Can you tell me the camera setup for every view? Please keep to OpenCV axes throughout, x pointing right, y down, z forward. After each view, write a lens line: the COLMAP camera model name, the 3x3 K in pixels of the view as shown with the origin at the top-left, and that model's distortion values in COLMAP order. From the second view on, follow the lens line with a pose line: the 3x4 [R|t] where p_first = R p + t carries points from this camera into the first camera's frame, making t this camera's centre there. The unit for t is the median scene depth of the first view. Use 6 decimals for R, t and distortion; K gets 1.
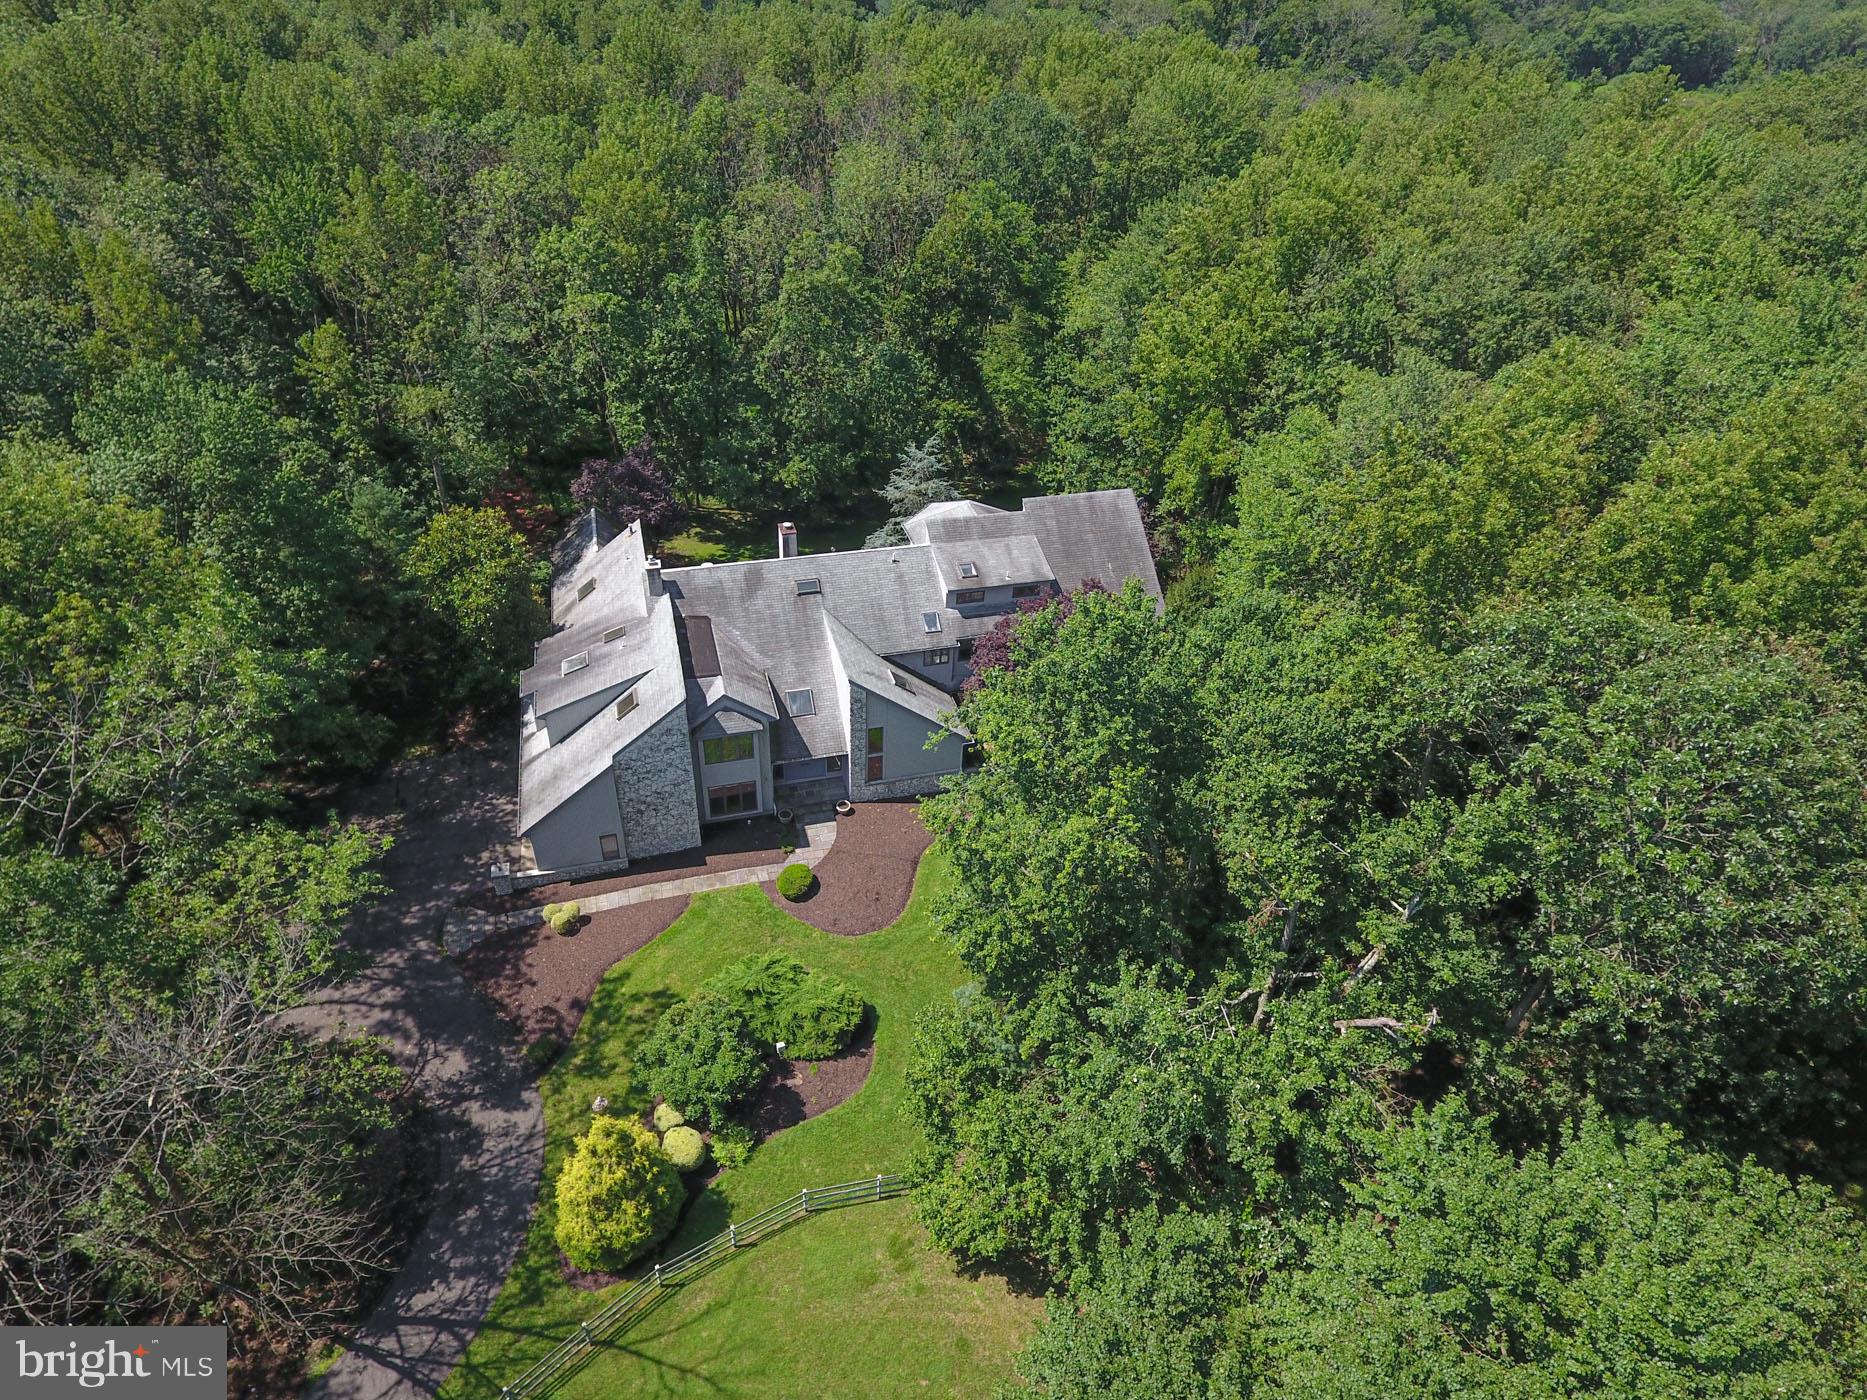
lens RADIAL K [[1098.5, 0, 925.2], [0, 1098.5, 688.2], [0, 0, 1]] dist [-0.006014, 0.001357]
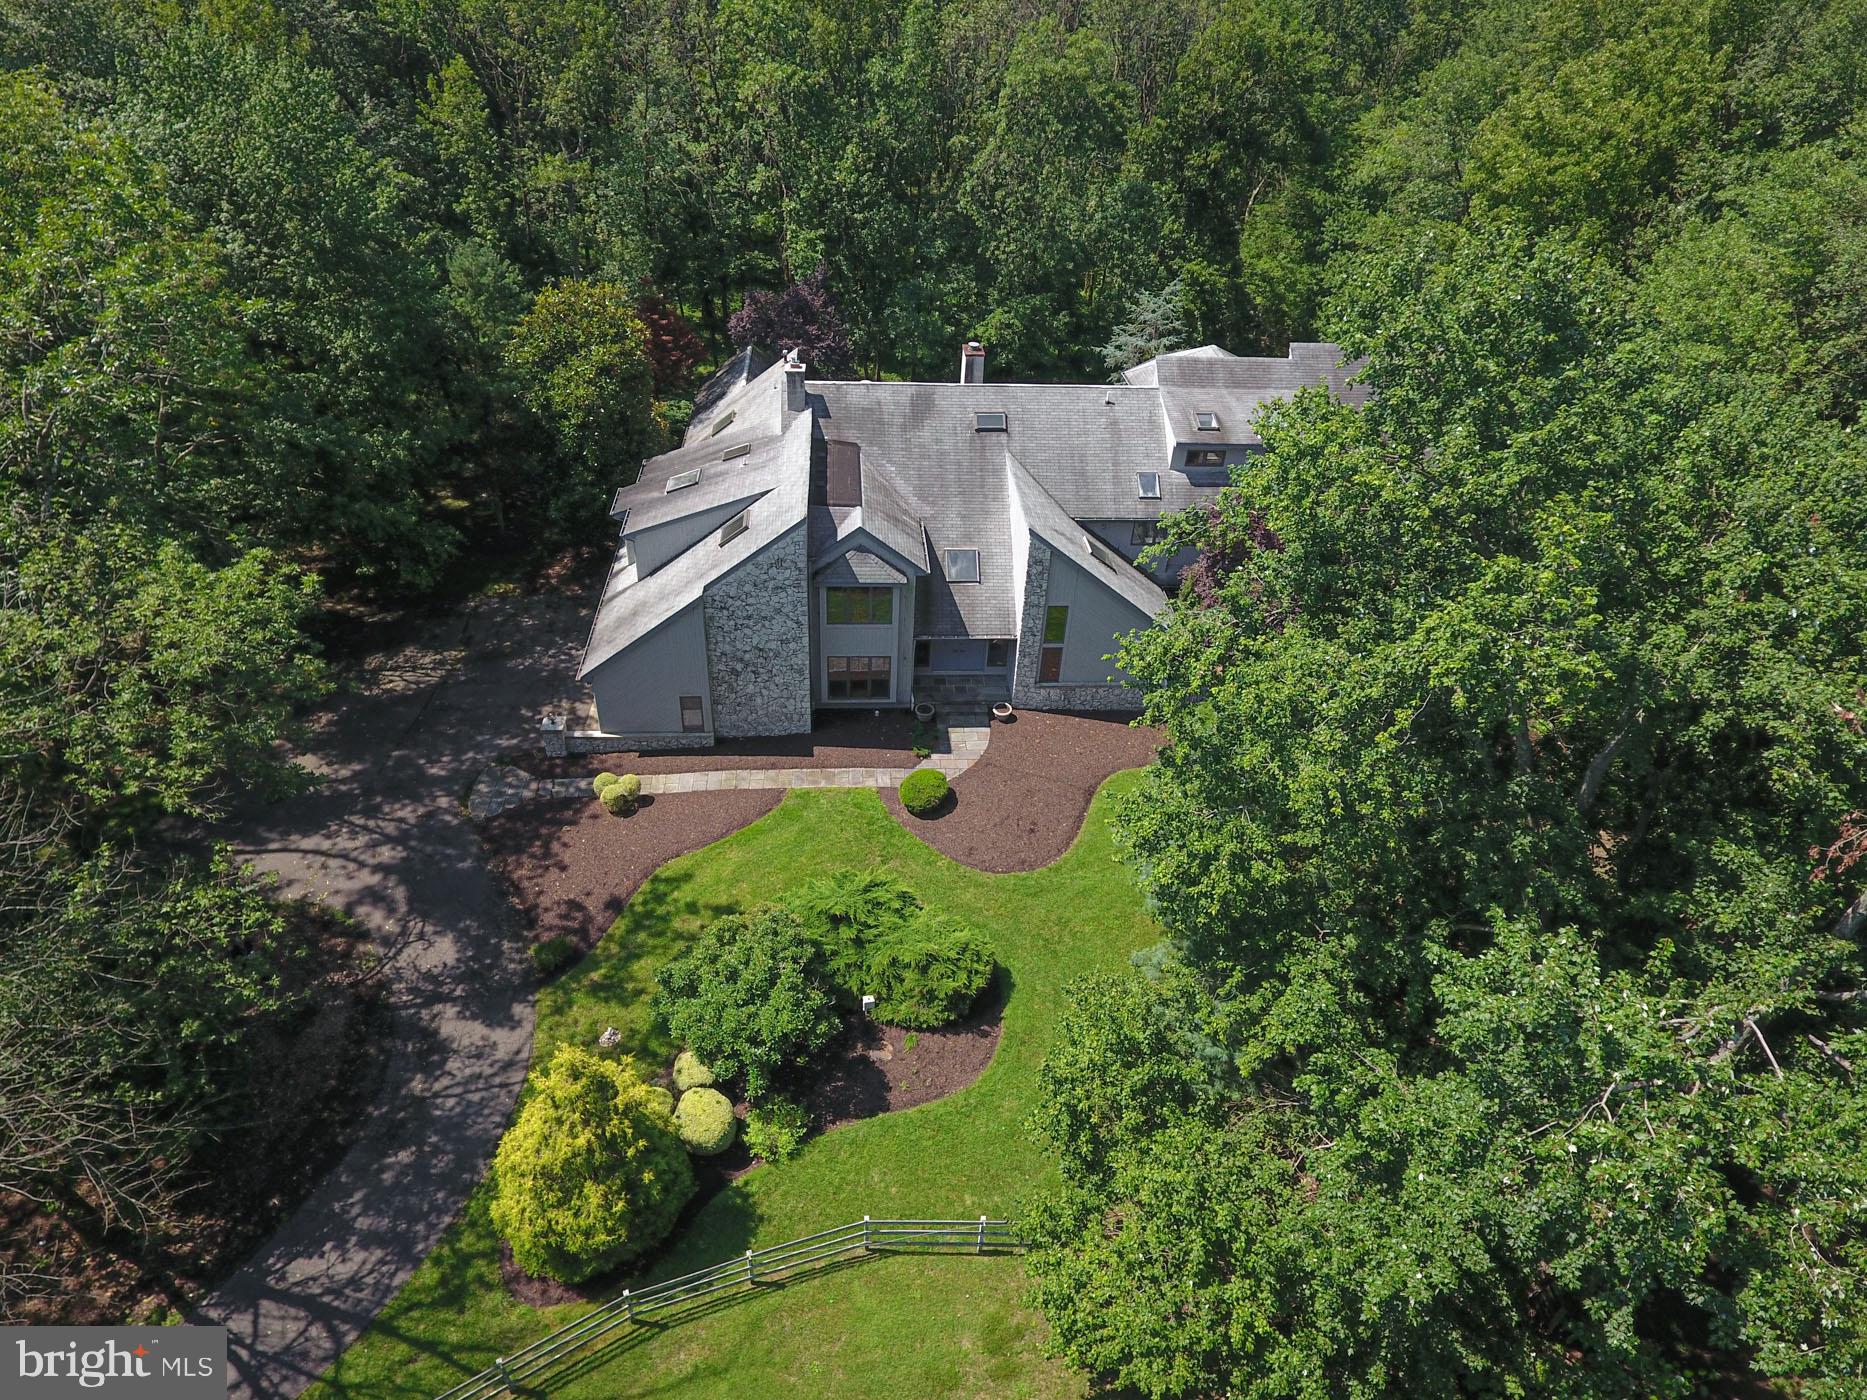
lens RADIAL K [[1098.5, 0, 926.1], [0, 1098.5, 695.7], [0, 0, 1]] dist [-0.006014, 0.001357]
pose [[0.979477, 0.119315, -0.162447, -0.005161], [-0.119329, 0.992807, 0.009707, 0.109053], [0.162437, 0.009877, 0.986670, 0.281221]]
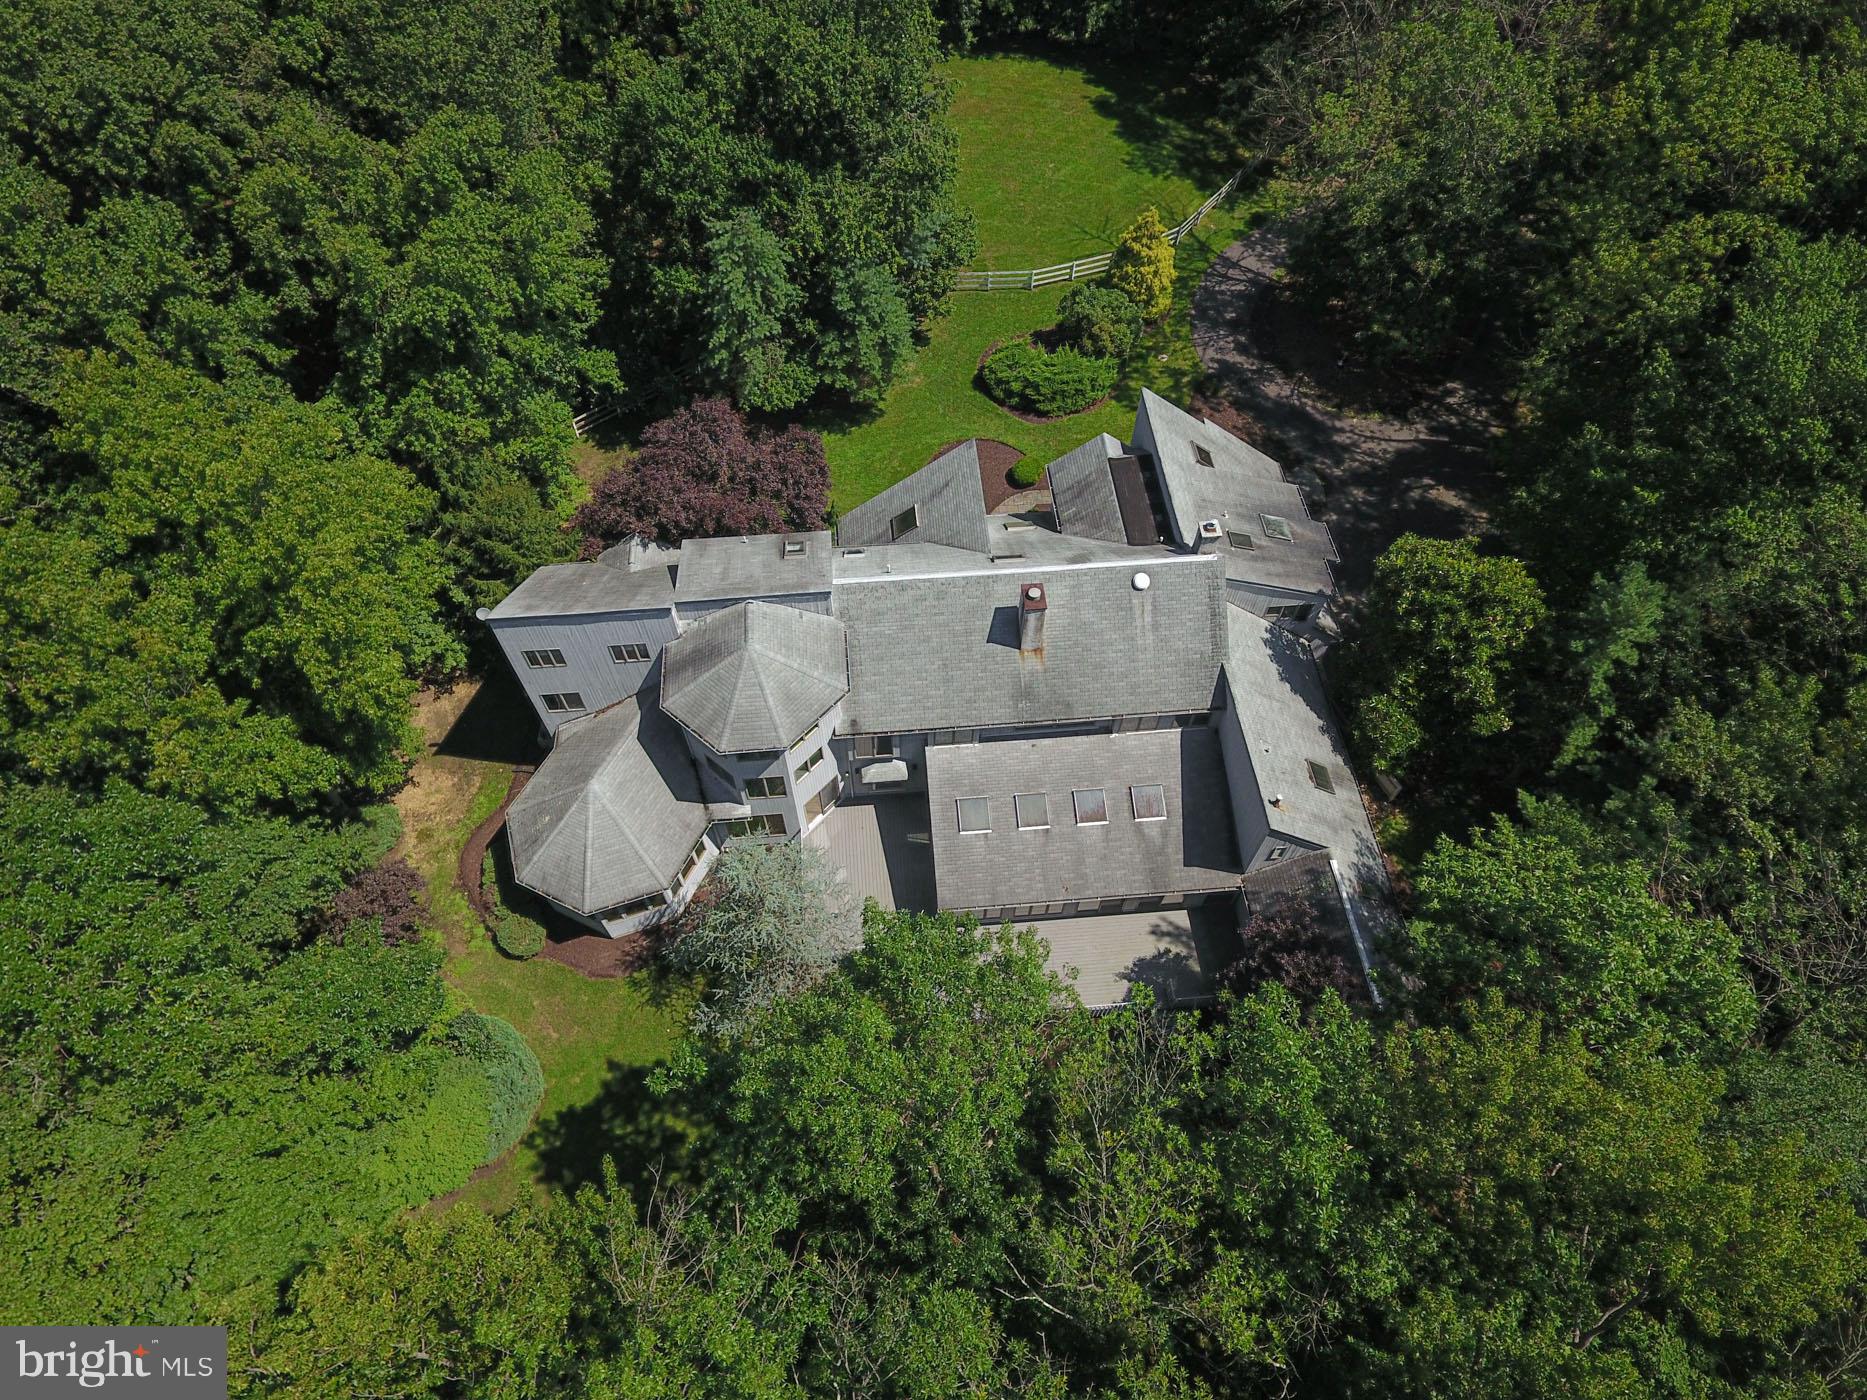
lens RADIAL K [[1098.5, 0, 927.3], [0, 1098.5, 689.5], [0, 0, 1]] dist [-0.006014, 0.001357]
pose [[-0.982362, -0.172492, 0.072184, -0.141823], [0.080576, -0.042144, 0.995857, -1.001073], [-0.168735, 0.984109, 0.055300, 1.223776]]
